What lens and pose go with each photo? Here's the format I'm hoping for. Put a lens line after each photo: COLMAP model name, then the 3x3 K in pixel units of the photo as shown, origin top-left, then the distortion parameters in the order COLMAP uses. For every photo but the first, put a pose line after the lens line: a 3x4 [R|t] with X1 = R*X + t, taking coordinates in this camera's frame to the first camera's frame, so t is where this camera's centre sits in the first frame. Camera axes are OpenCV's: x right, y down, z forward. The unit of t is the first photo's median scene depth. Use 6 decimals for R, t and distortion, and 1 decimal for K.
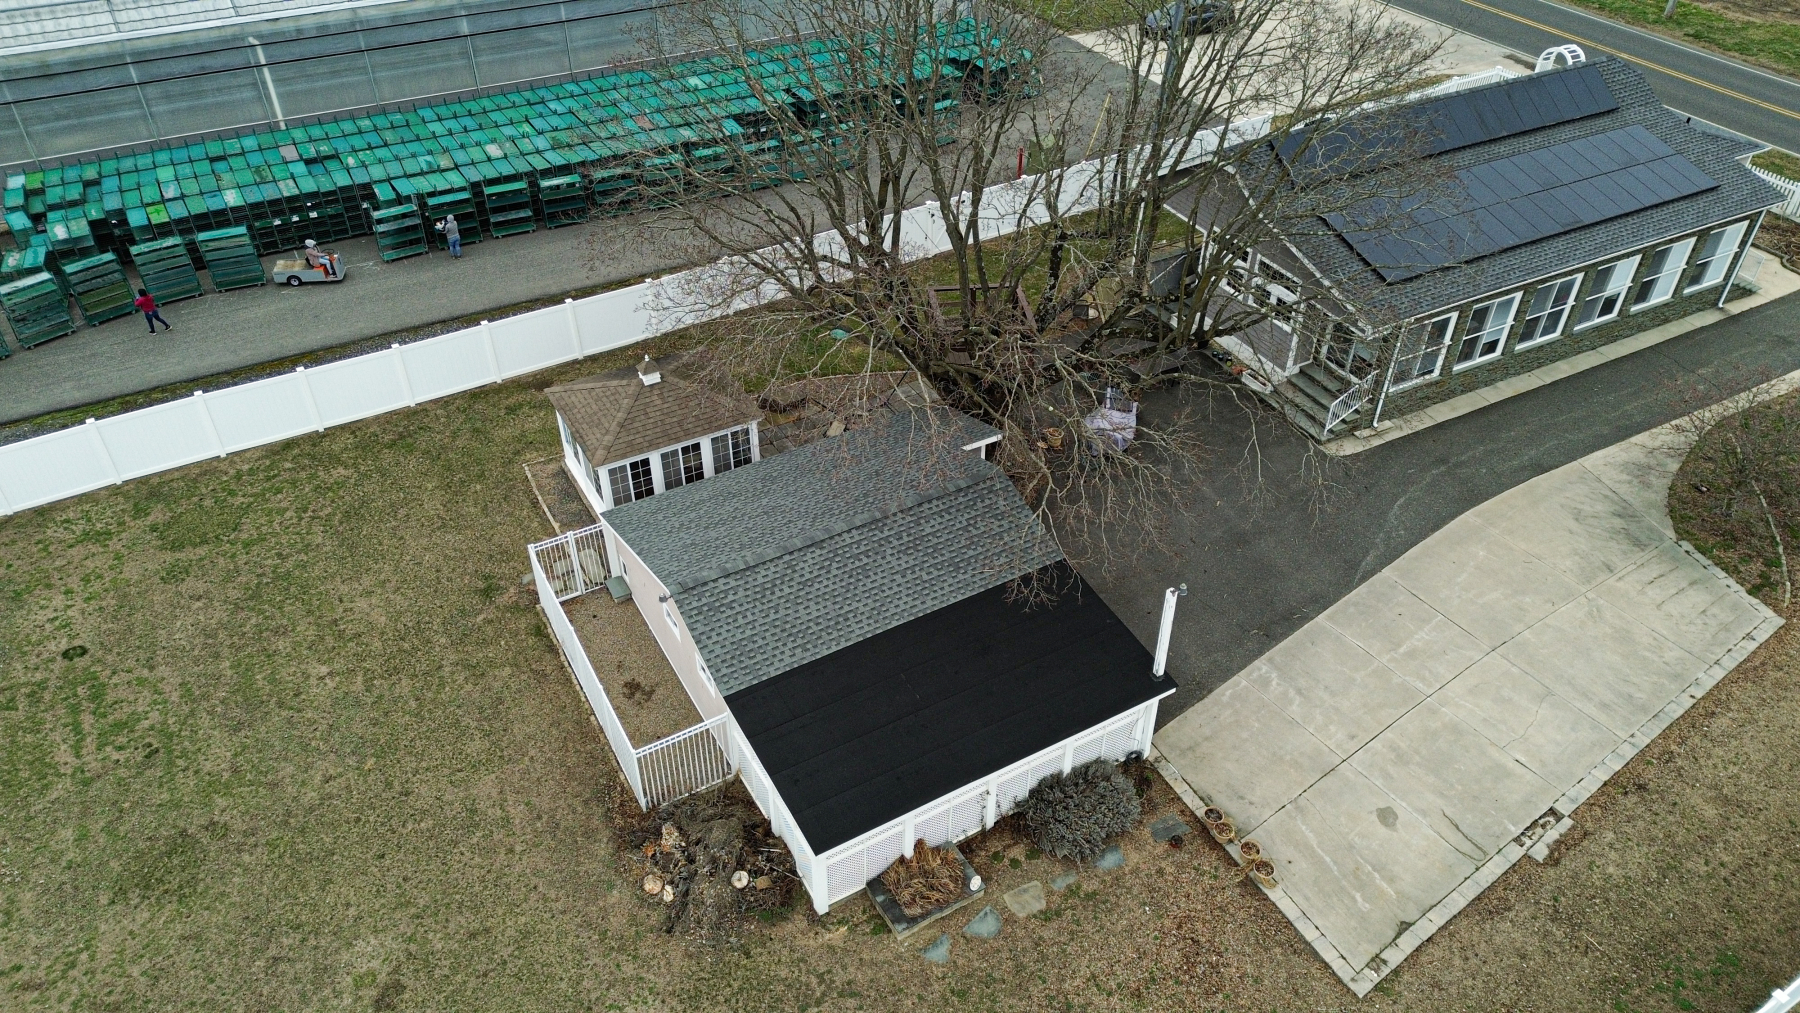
lens RADIAL K [[1265.3, 0, 887.1], [0, 1265.3, 506.4], [0, 0, 1]] dist [0.070980, -0.061244]
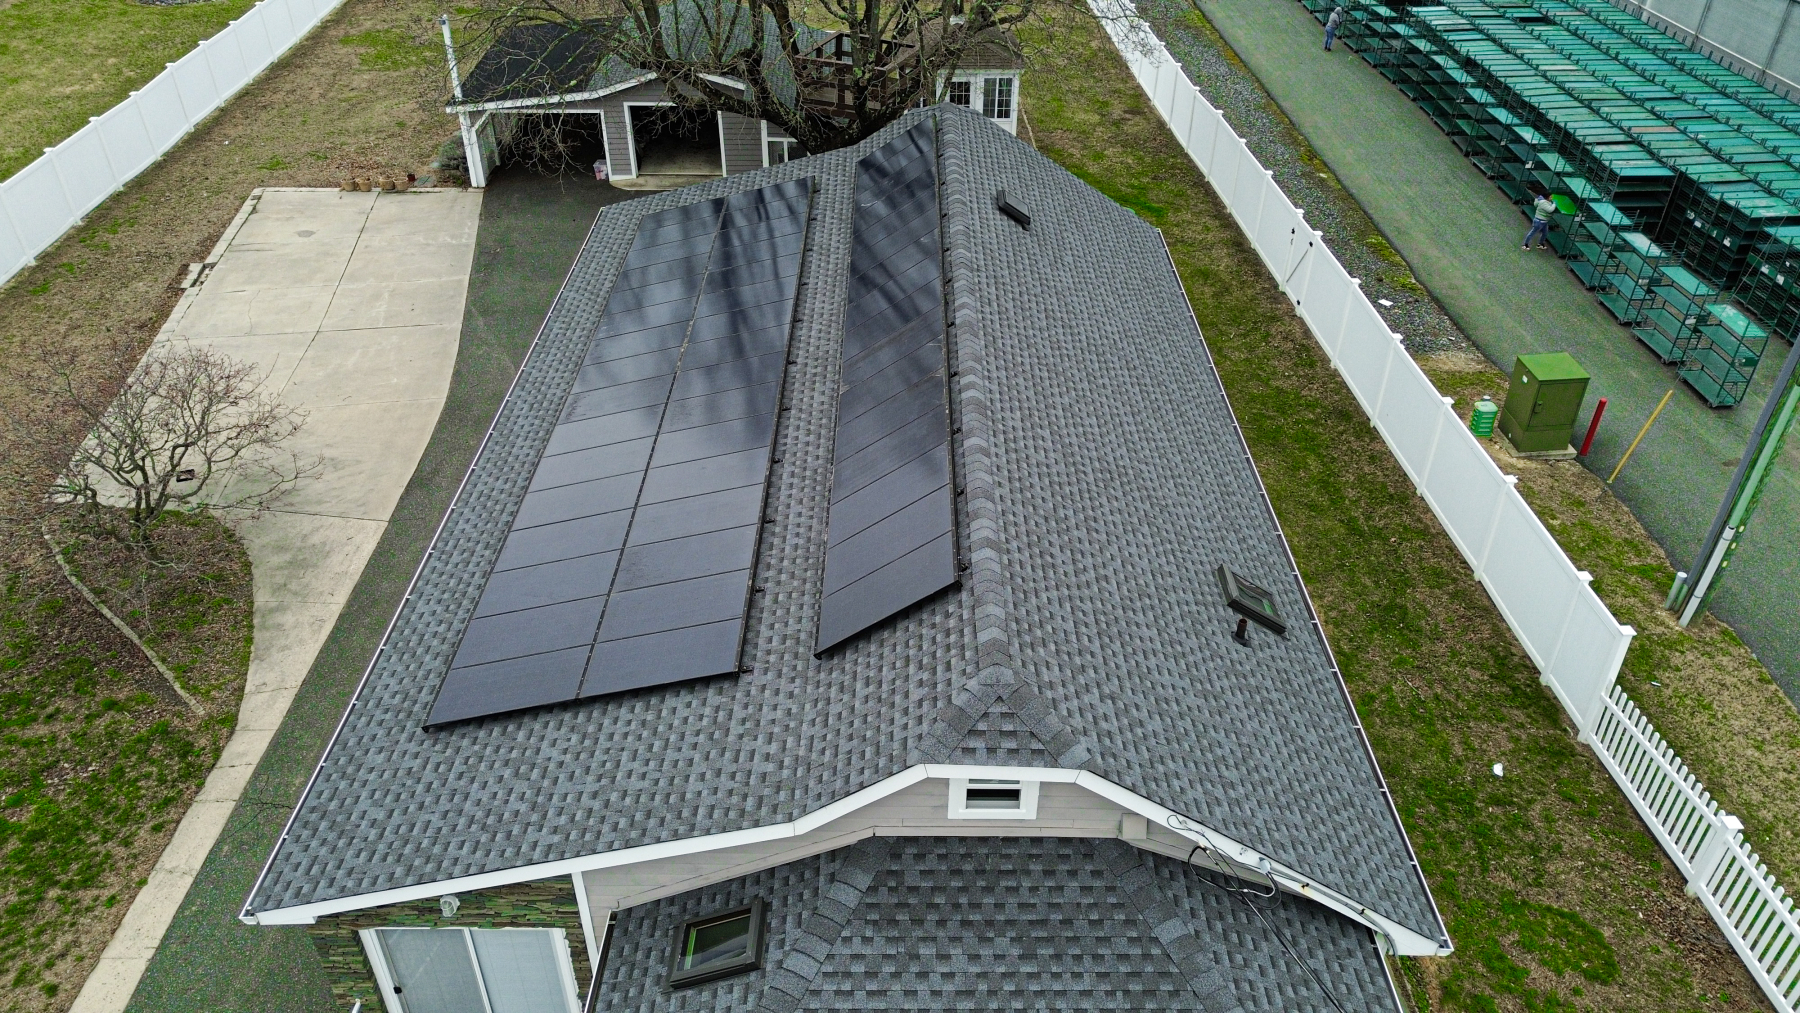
lens RADIAL K [[1265.3, 0, 897.2], [0, 1265.3, 503.6], [0, 0, 1]] dist [0.070980, -0.061244]
pose [[-0.464068, 0.499505, -0.731530, 0.894392], [-0.562935, 0.471320, 0.678942, -0.633401], [0.683919, 0.726879, 0.062464, 1.137723]]
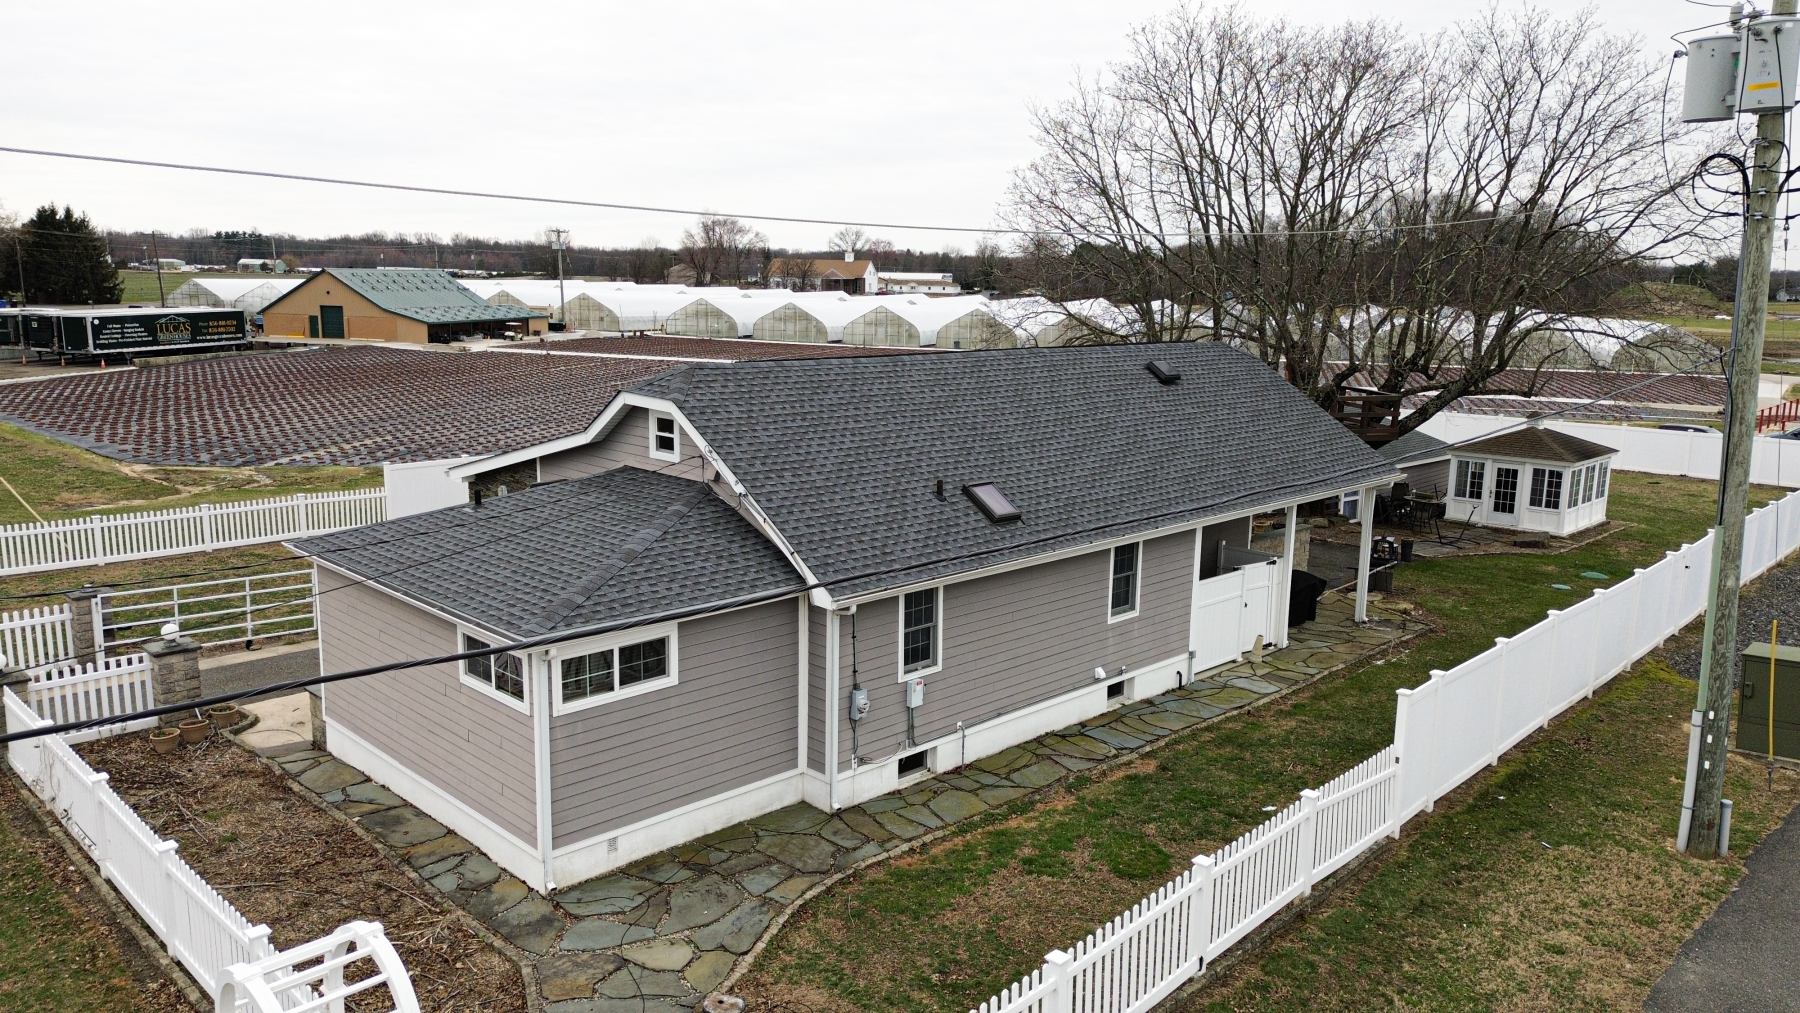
lens RADIAL K [[1265.3, 0, 901.5], [0, 1265.3, 510.1], [0, 0, 1]] dist [0.070980, -0.061244]
pose [[-0.955823, 0.028870, -0.292521, 0.750554], [-0.202486, 0.656718, 0.726444, -0.796807], [0.213076, 0.753583, -0.621861, 1.612780]]
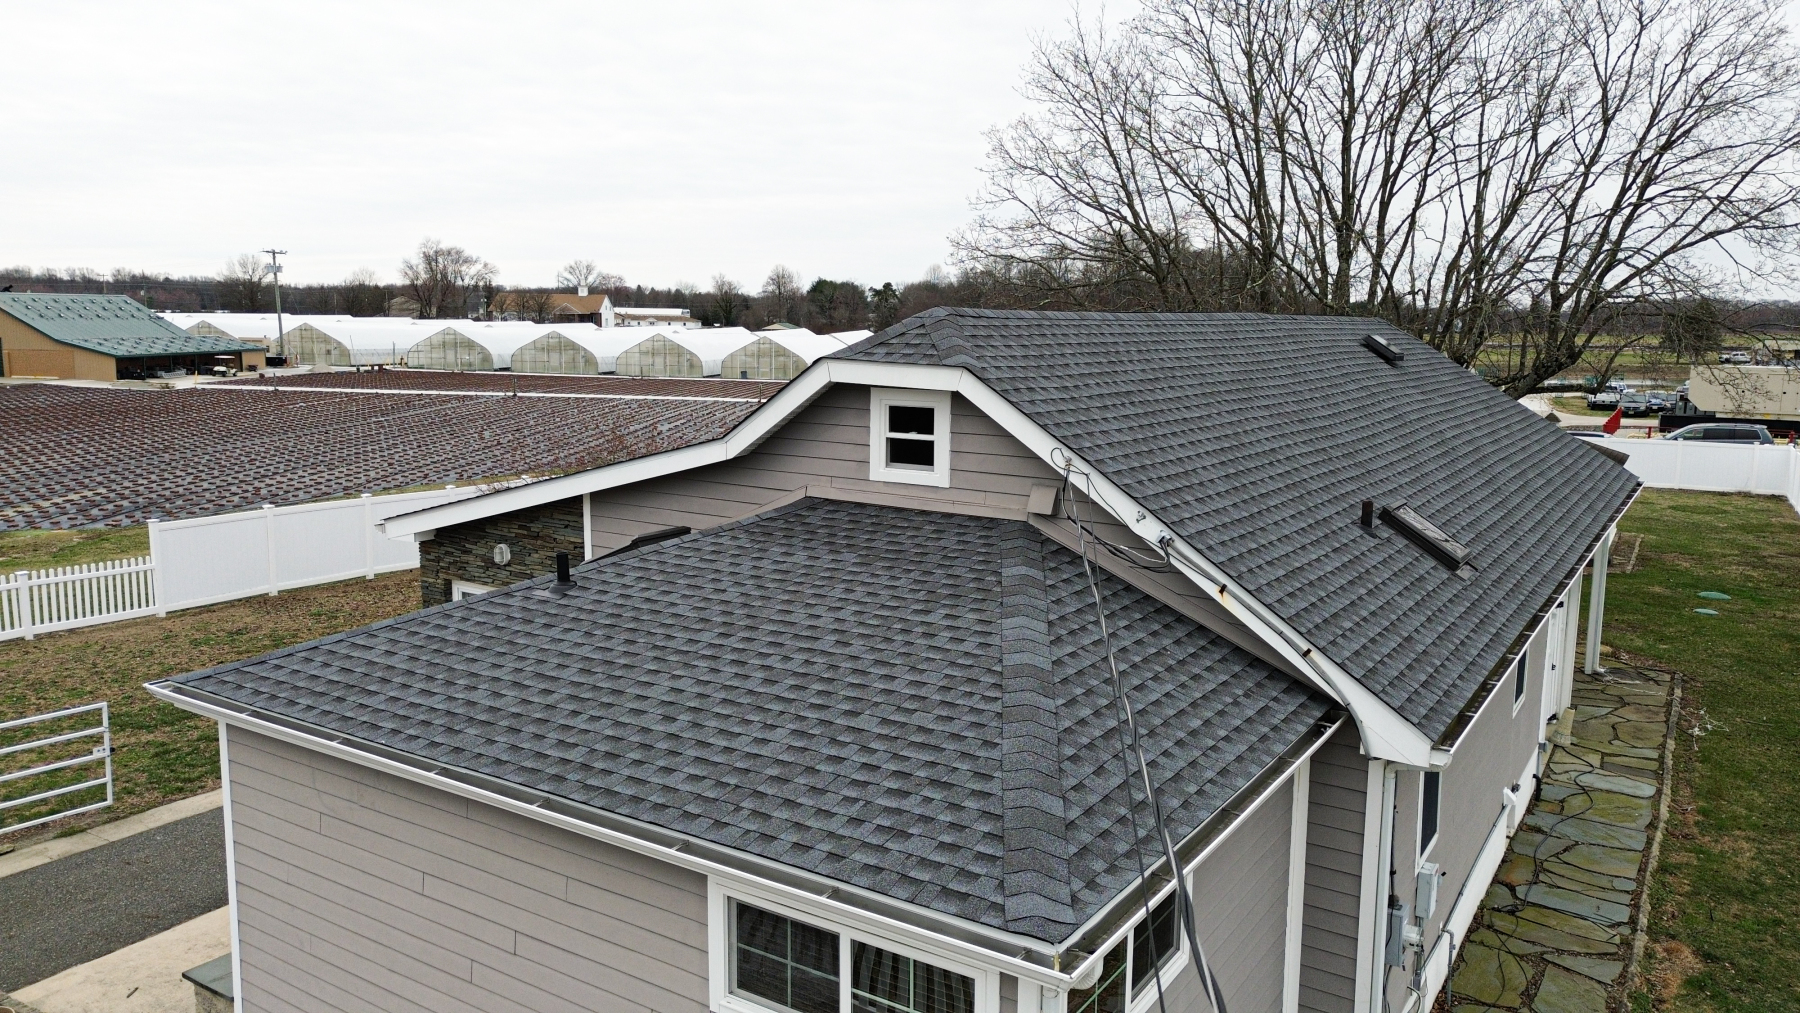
lens RADIAL K [[1265.3, 0, 897.1], [0, 1265.3, 511.0], [0, 0, 1]] dist [0.070980, -0.061244]
pose [[-0.873712, 0.055277, -0.483293, 0.834162], [-0.317671, 0.687572, 0.652939, -0.579743], [0.368391, 0.724009, -0.583180, 1.409849]]
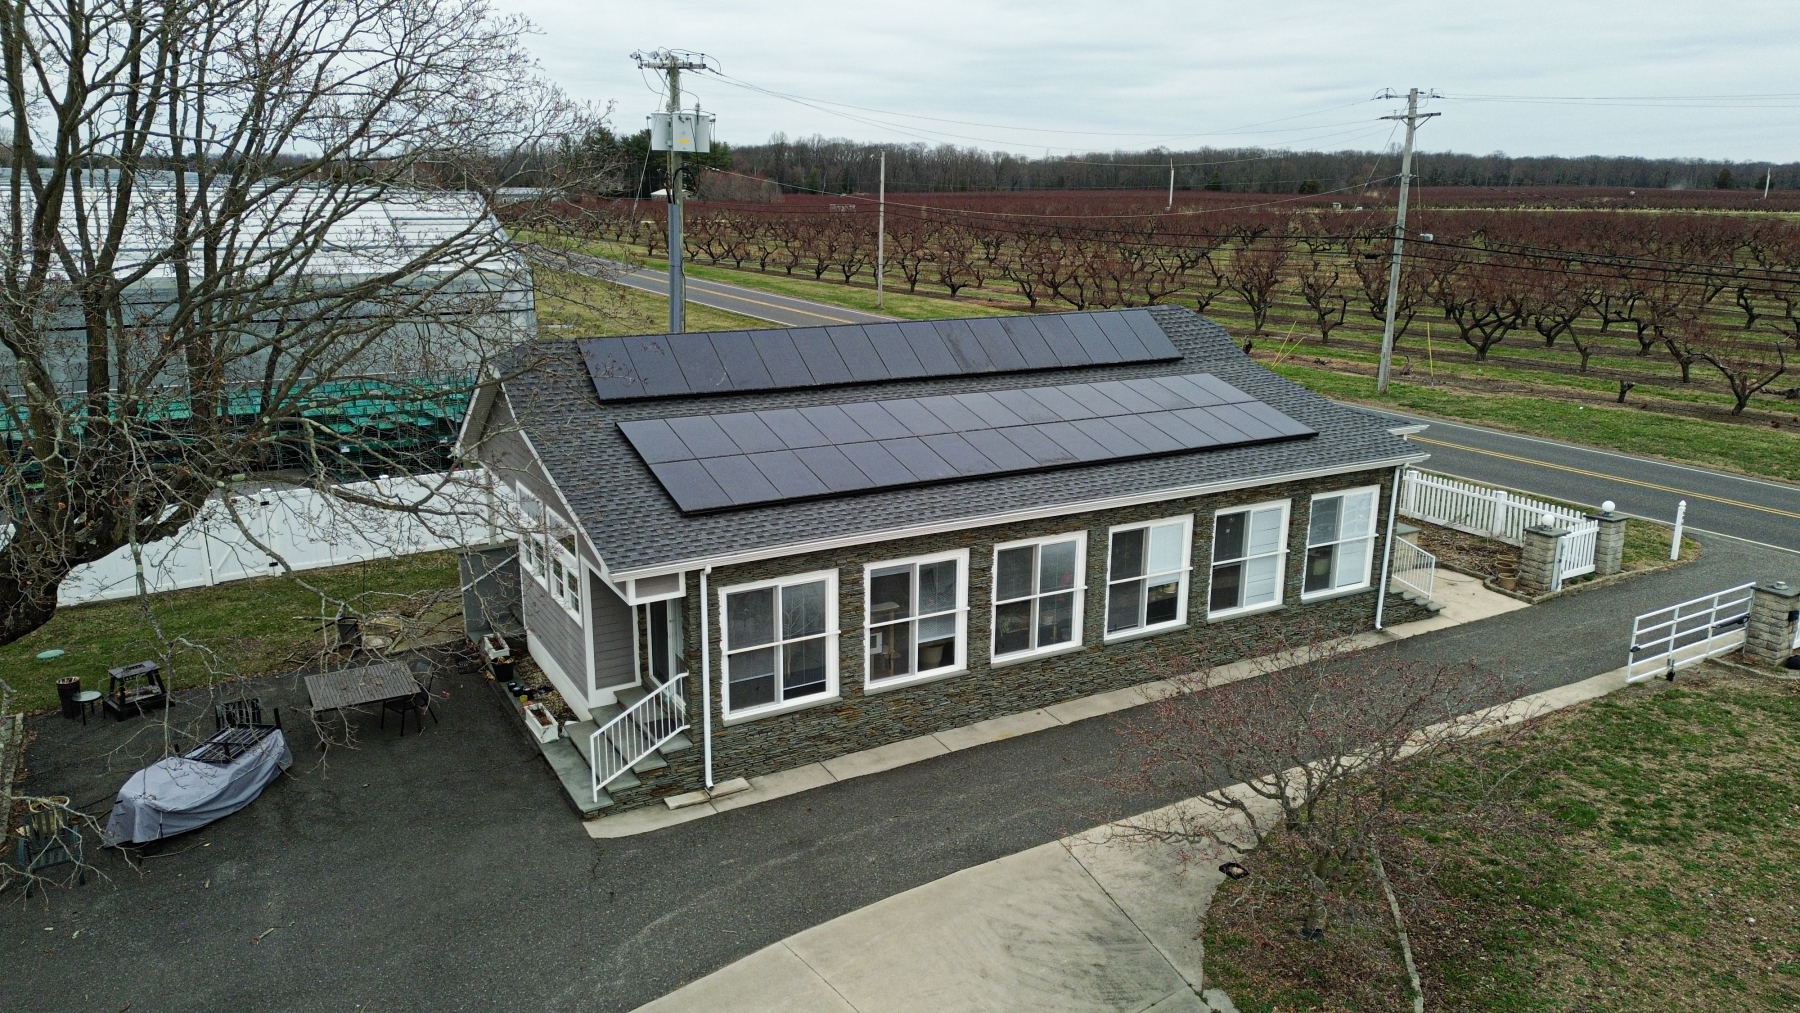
lens RADIAL K [[1265.3, 0, 893.6], [0, 1265.3, 501.3], [0, 0, 1]] dist [0.070980, -0.061244]
pose [[0.999454, -0.007134, 0.032253, 0.456901], [0.019748, 0.911742, -0.410288, 0.049617], [-0.026479, 0.410701, 0.911385, 0.479538]]
